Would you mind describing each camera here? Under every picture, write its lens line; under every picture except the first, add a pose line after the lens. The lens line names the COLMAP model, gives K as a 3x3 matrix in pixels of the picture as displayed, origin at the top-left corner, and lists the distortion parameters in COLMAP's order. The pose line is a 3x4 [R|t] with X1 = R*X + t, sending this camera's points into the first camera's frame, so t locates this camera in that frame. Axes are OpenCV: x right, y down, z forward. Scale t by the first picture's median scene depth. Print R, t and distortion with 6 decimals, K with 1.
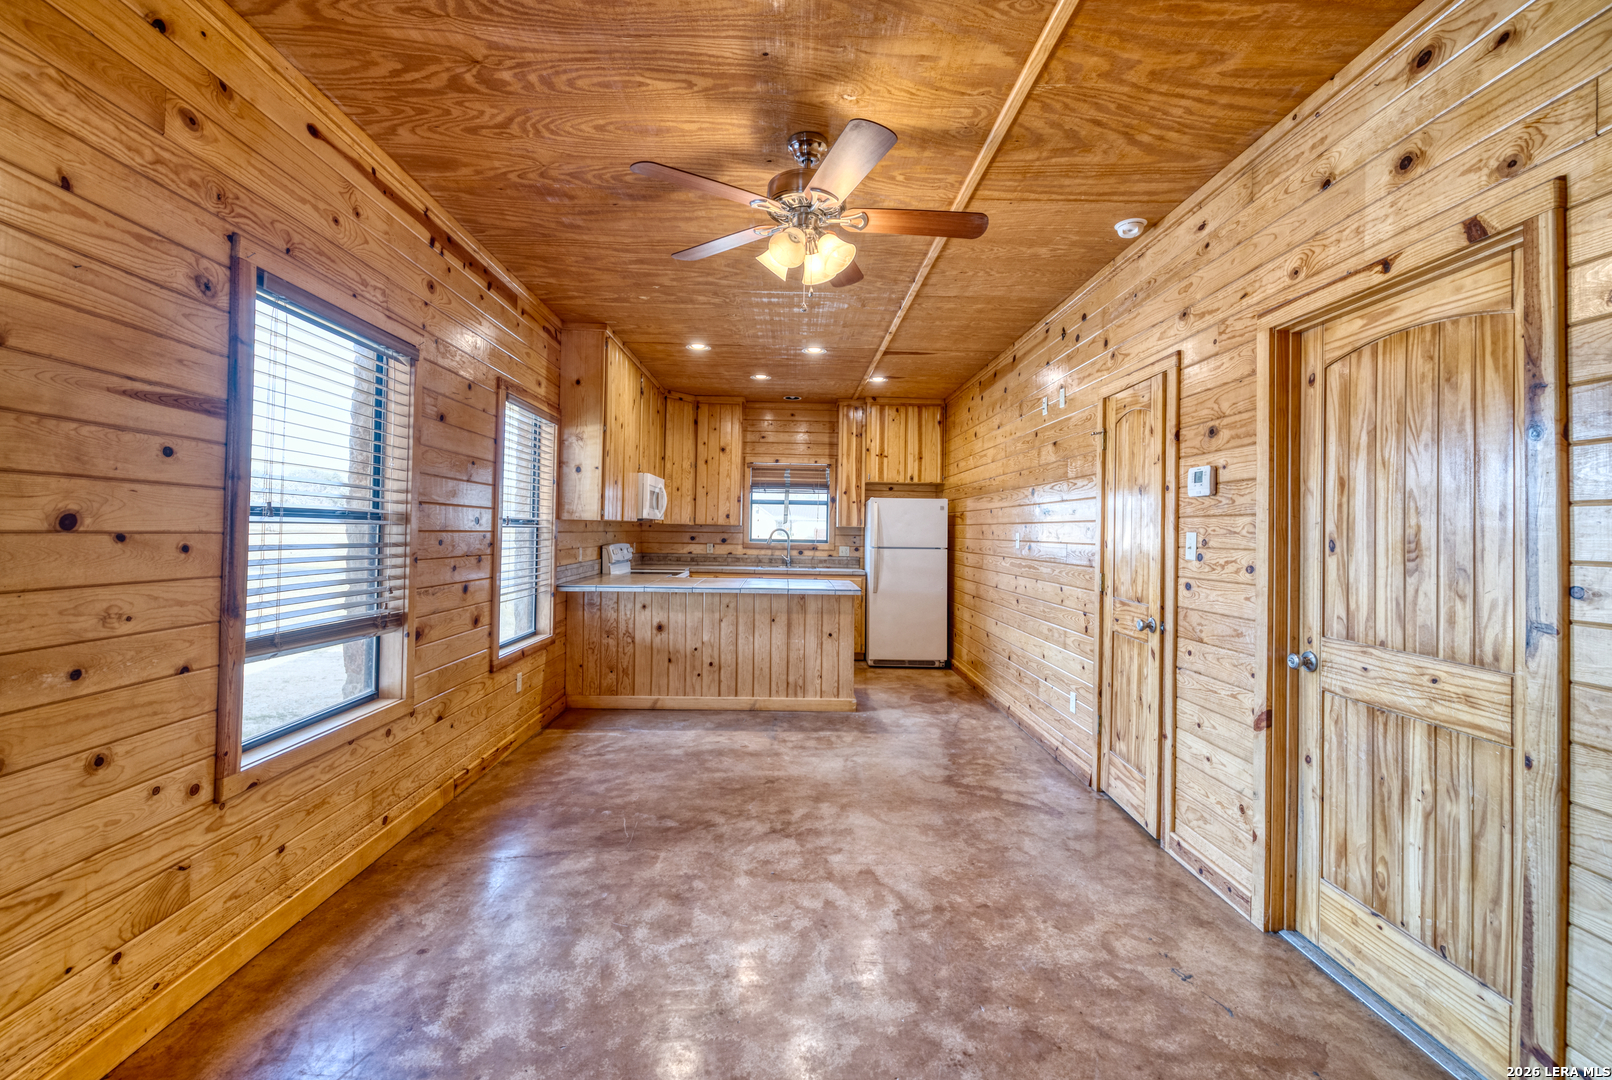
lens RADIAL K [[698.7, 0, 807.0], [0, 698.7, 526.6], [0, 0, 1]] dist [-0.001223, 0.000055]
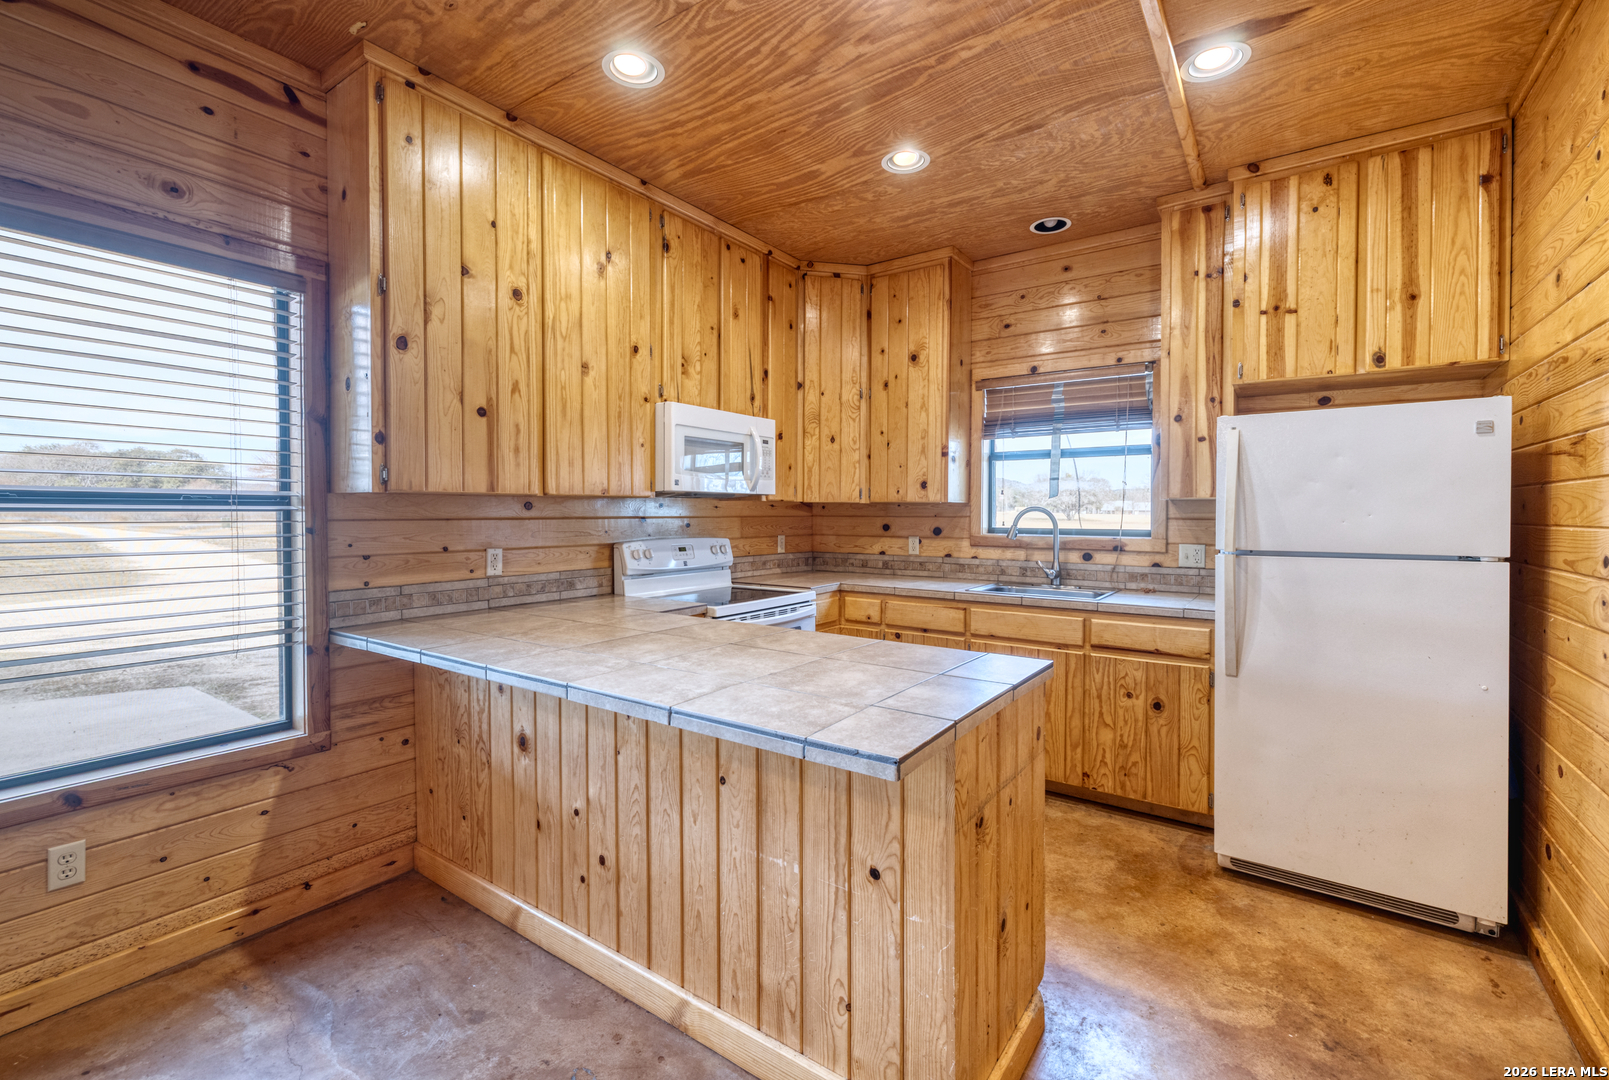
lens RADIAL K [[697.4, 0, 805.5], [0, 697.4, 526.6], [0, 0, 1]] dist [-0.001223, 0.000055]
pose [[0.802705, -0.004639, -0.596358, 0.126273], [0.016405, 0.999763, 0.014304, 0.007258], [0.596151, -0.021266, 0.802591, 0.535200]]
